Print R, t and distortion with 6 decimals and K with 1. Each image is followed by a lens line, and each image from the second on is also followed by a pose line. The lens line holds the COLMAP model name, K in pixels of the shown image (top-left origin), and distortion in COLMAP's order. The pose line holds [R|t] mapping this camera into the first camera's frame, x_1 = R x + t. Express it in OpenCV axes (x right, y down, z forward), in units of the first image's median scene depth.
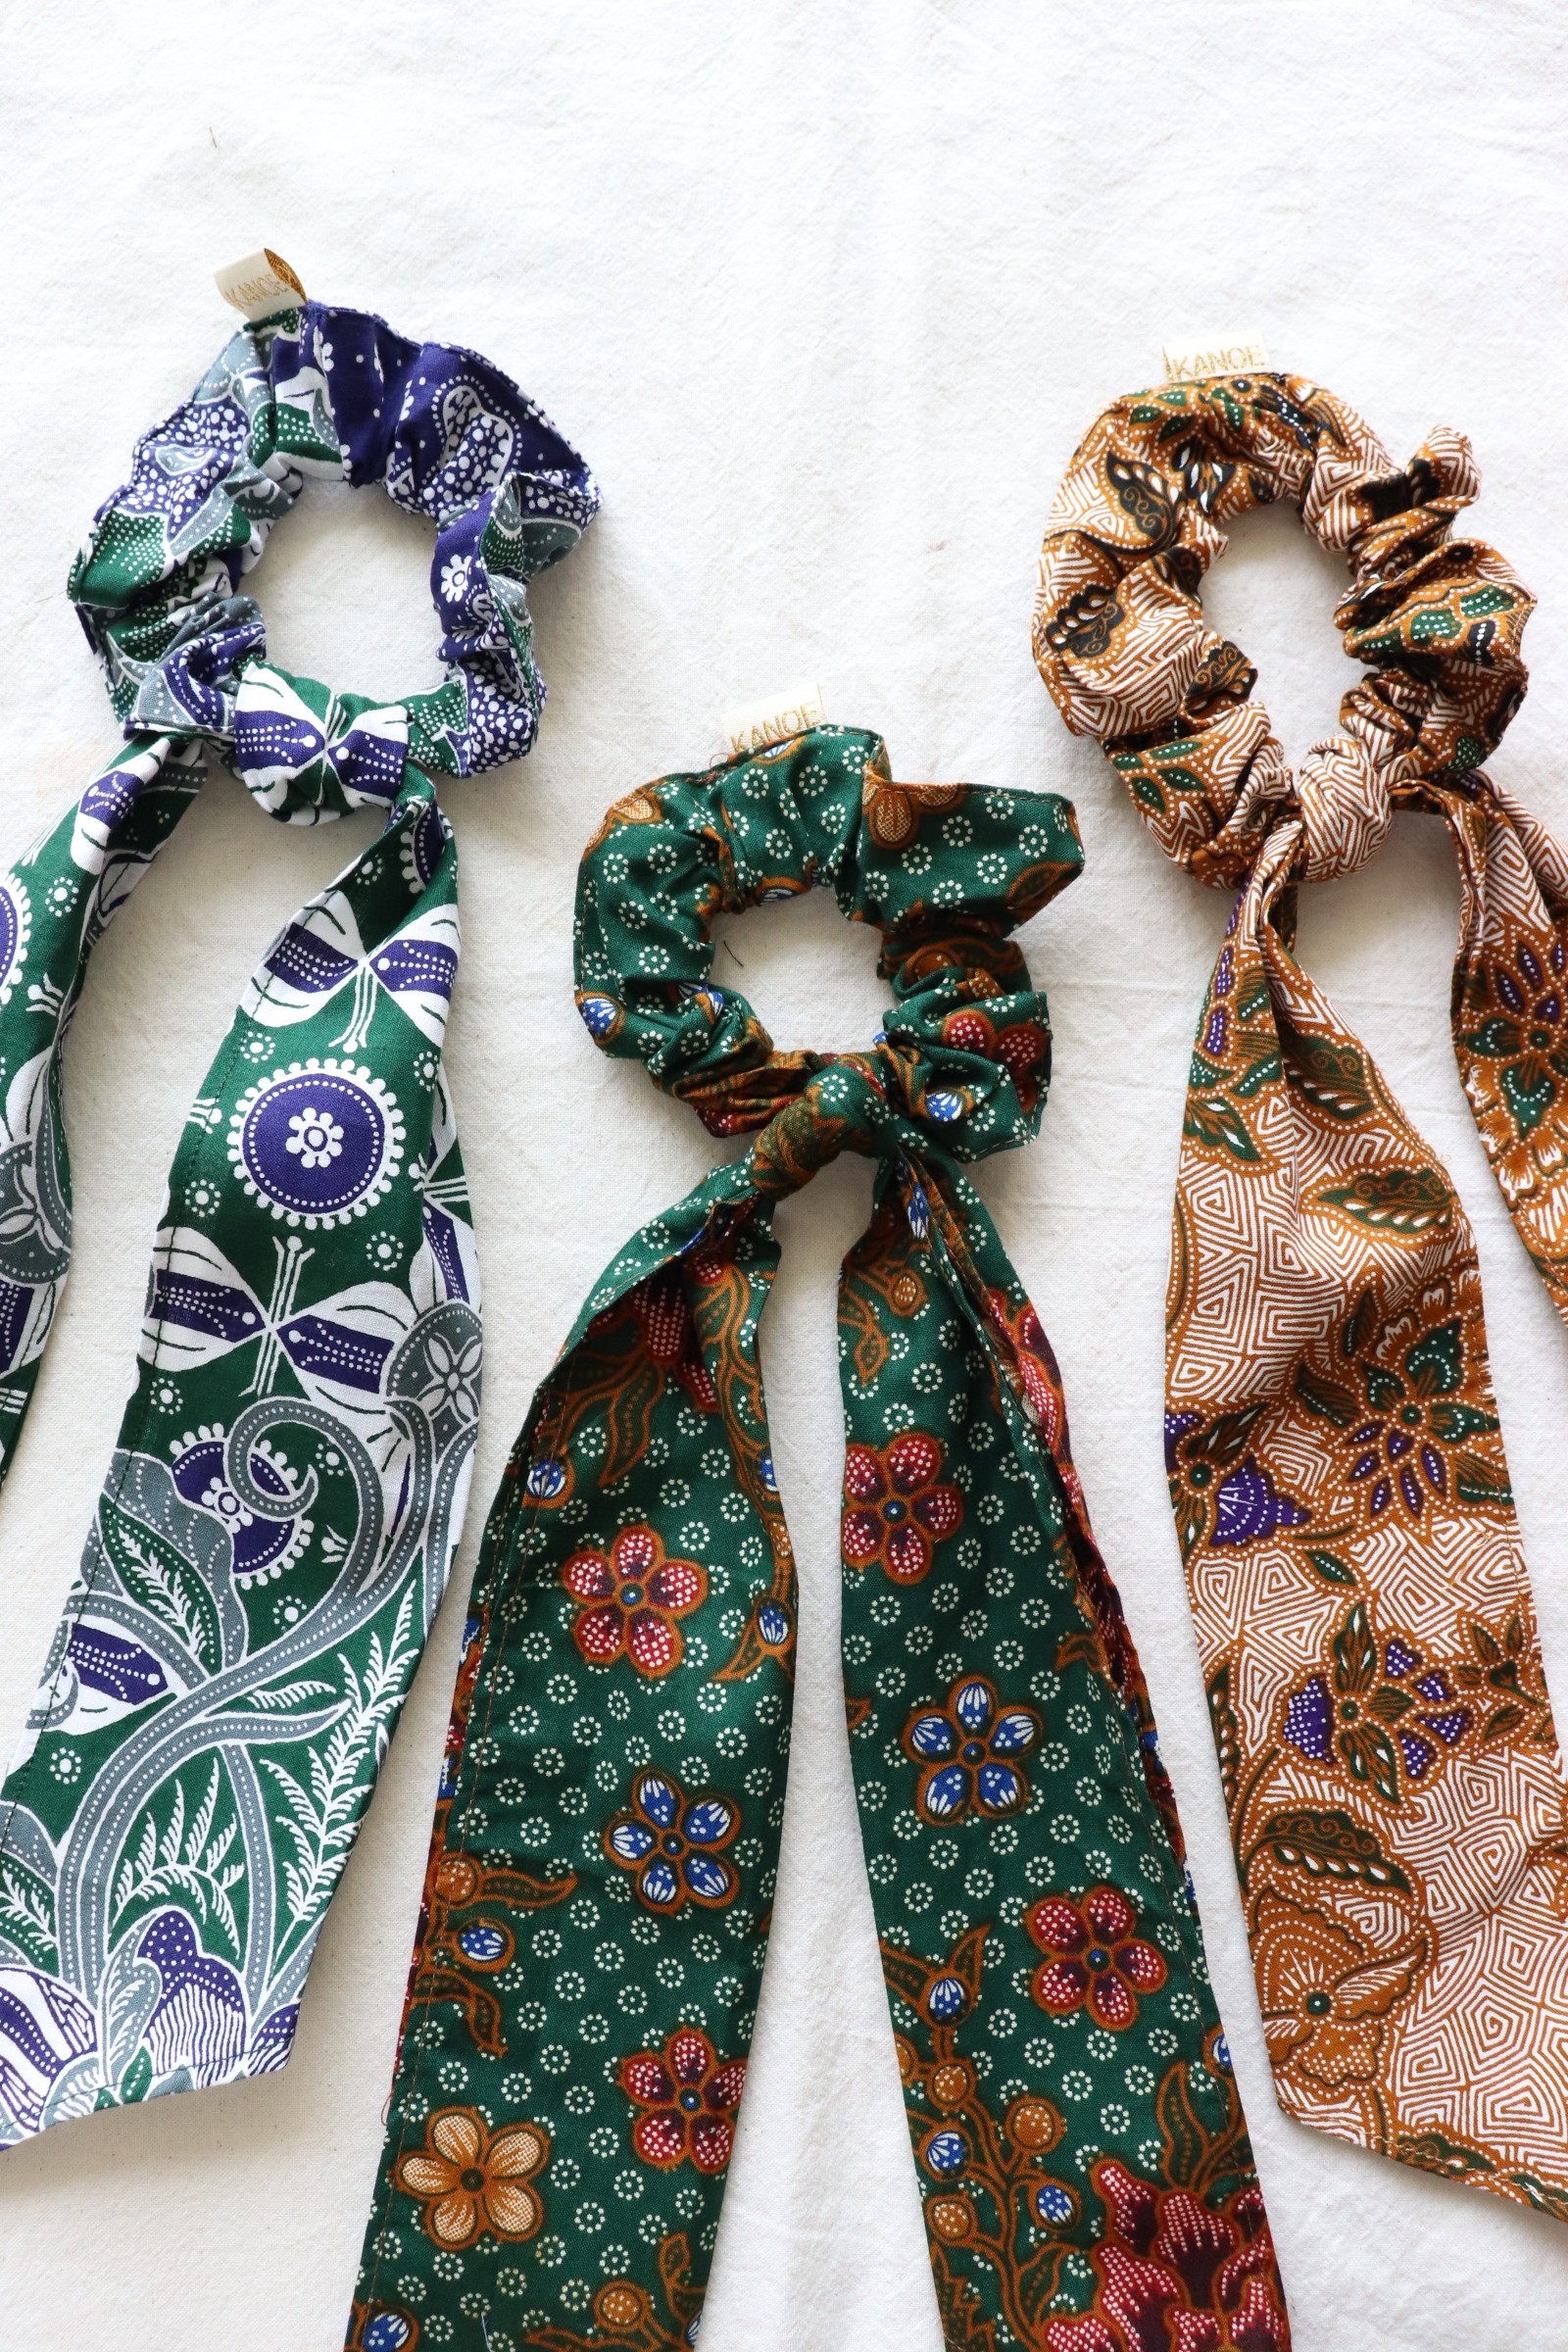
lens RADIAL K [[2028.5, 0, 798.0], [0, 2028.5, 1168.4], [0, 0, 1]] dist [-0.174652, 0.154653]
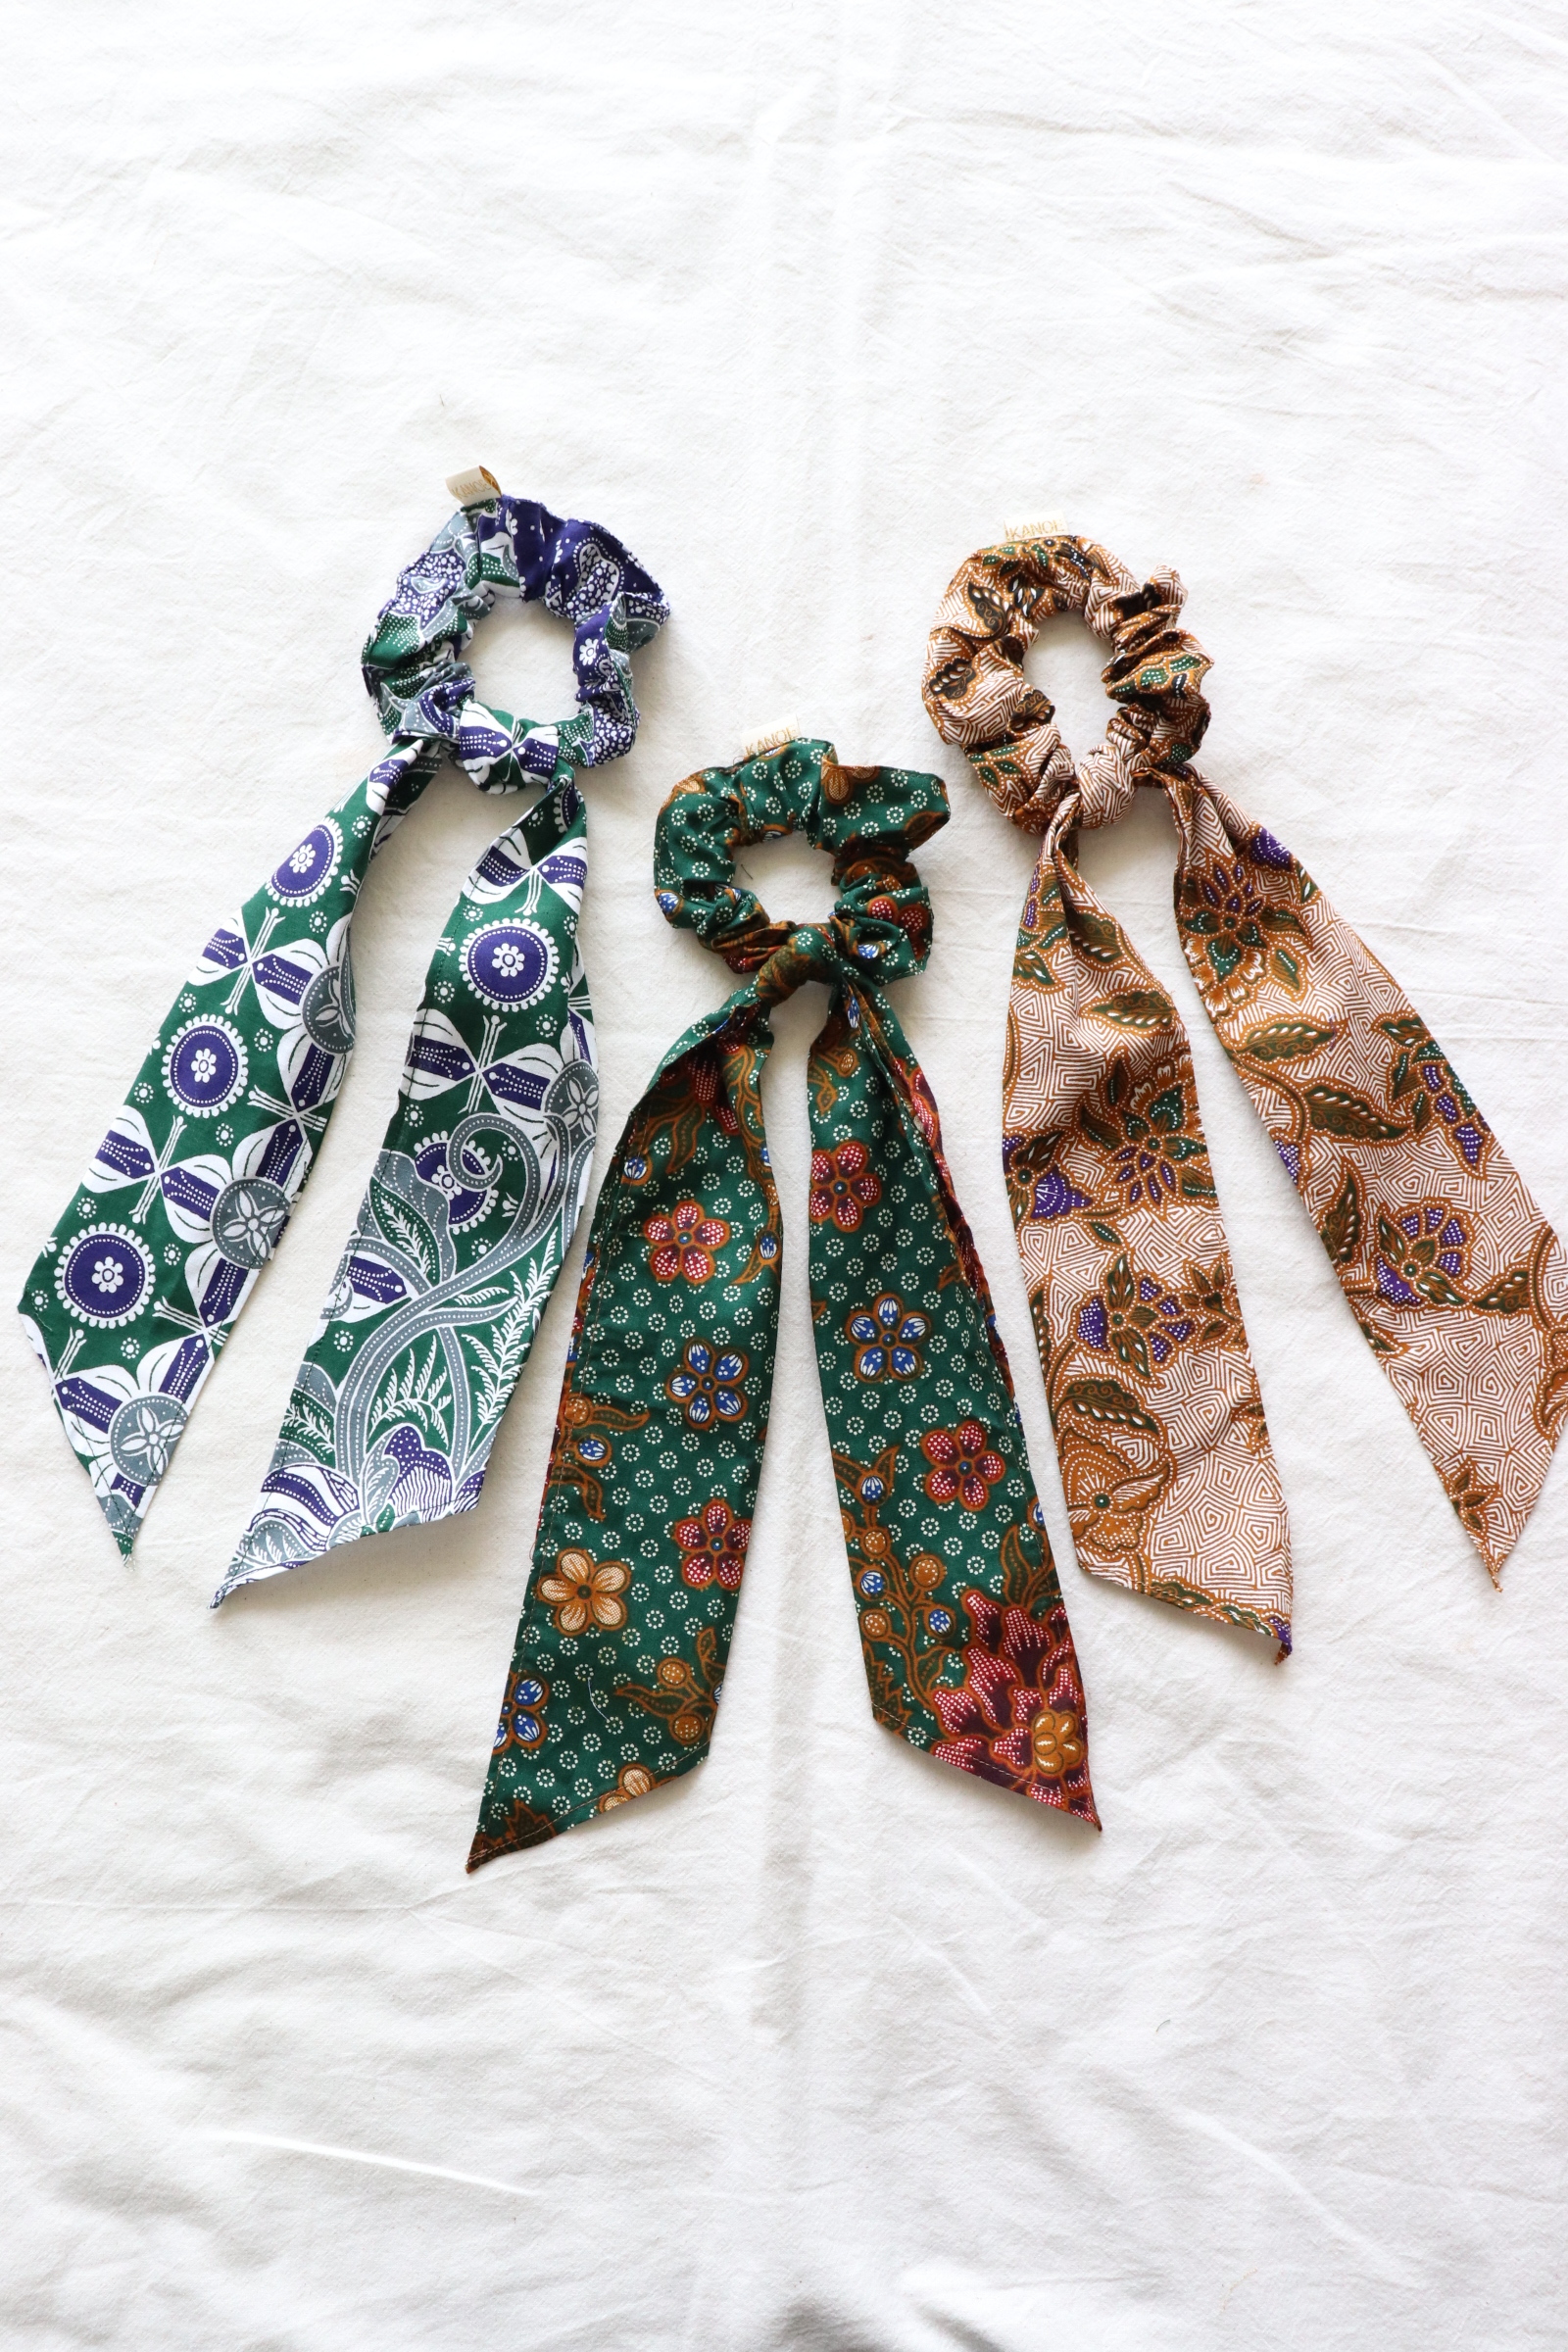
lens RADIAL K [[2057.7, 0, 784.9], [0, 2057.7, 1200.3], [0, 0, 1]] dist [-0.179107, 0.159624]
pose [[0.999933, 0.002504, -0.011286, 0.020698], [-0.003285, 0.997563, -0.069690, 0.298165], [0.011084, 0.069723, 0.997505, -0.718344]]
